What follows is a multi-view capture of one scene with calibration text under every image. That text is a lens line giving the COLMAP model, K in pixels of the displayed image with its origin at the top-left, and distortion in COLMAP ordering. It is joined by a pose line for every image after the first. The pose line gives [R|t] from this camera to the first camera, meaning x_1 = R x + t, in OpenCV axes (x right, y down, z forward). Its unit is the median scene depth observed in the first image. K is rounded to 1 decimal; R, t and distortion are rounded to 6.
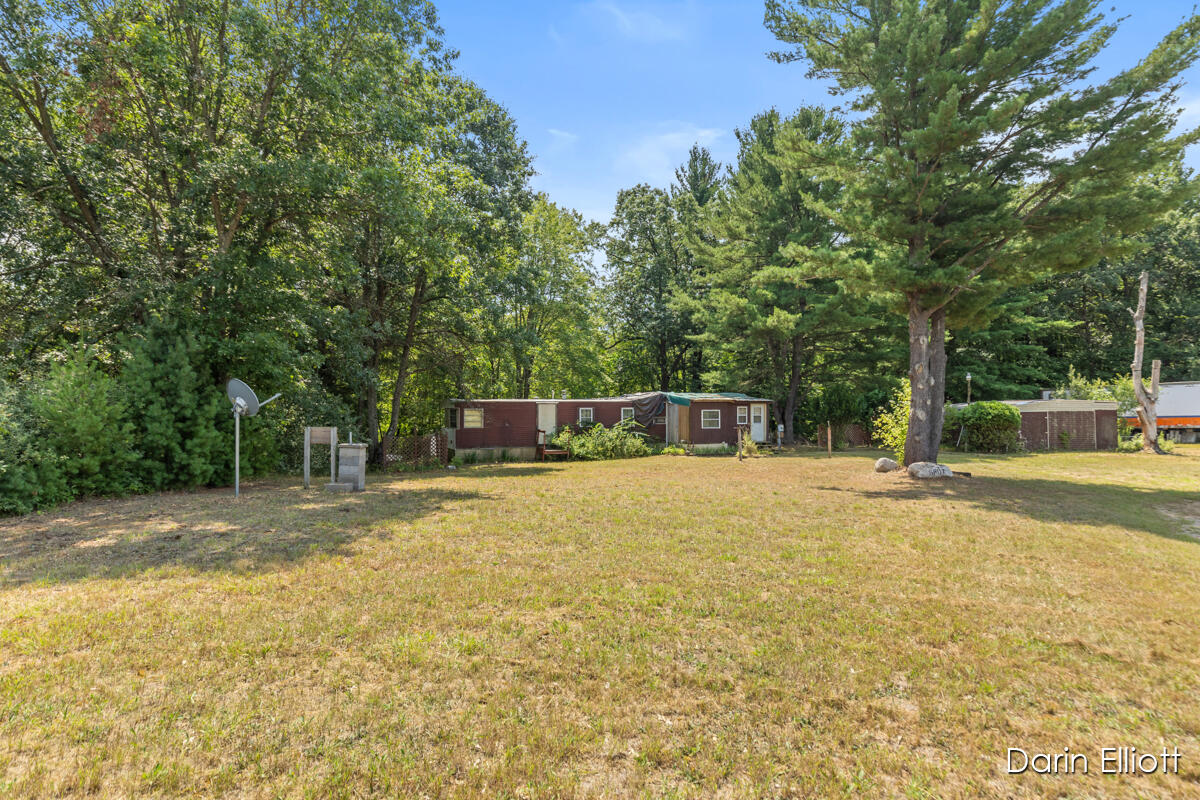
lens RADIAL K [[660.0, 0, 601.6], [0, 660.0, 402.8], [0, 0, 1]] dist [-0.000378, -0.000015]
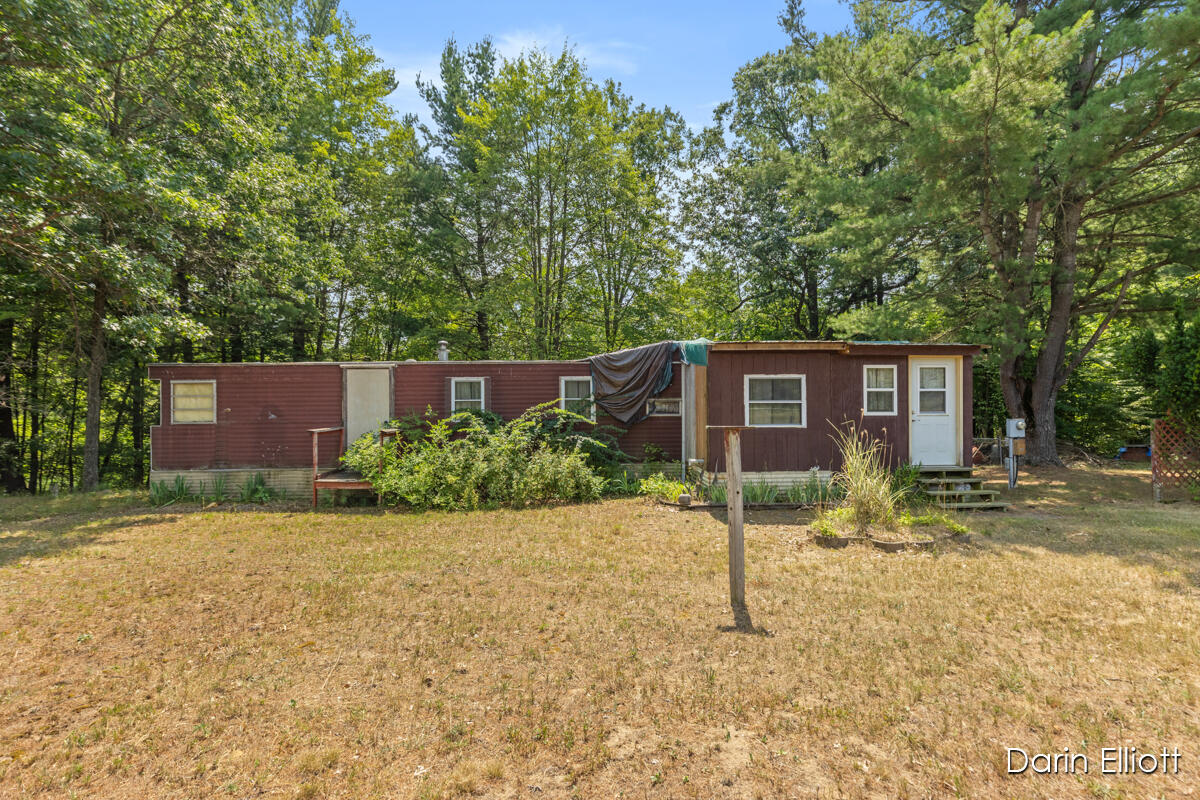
lens RADIAL K [[599.2, 0, 600.8], [0, 599.2, 402.9], [0, 0, 1]] dist [-0.001160, -0.000081]
pose [[0.934914, -0.008274, -0.354779, 0.192315], [0.008677, 0.999962, -0.000456, 0.025108], [0.354769, -0.002652, 0.934950, 0.673499]]
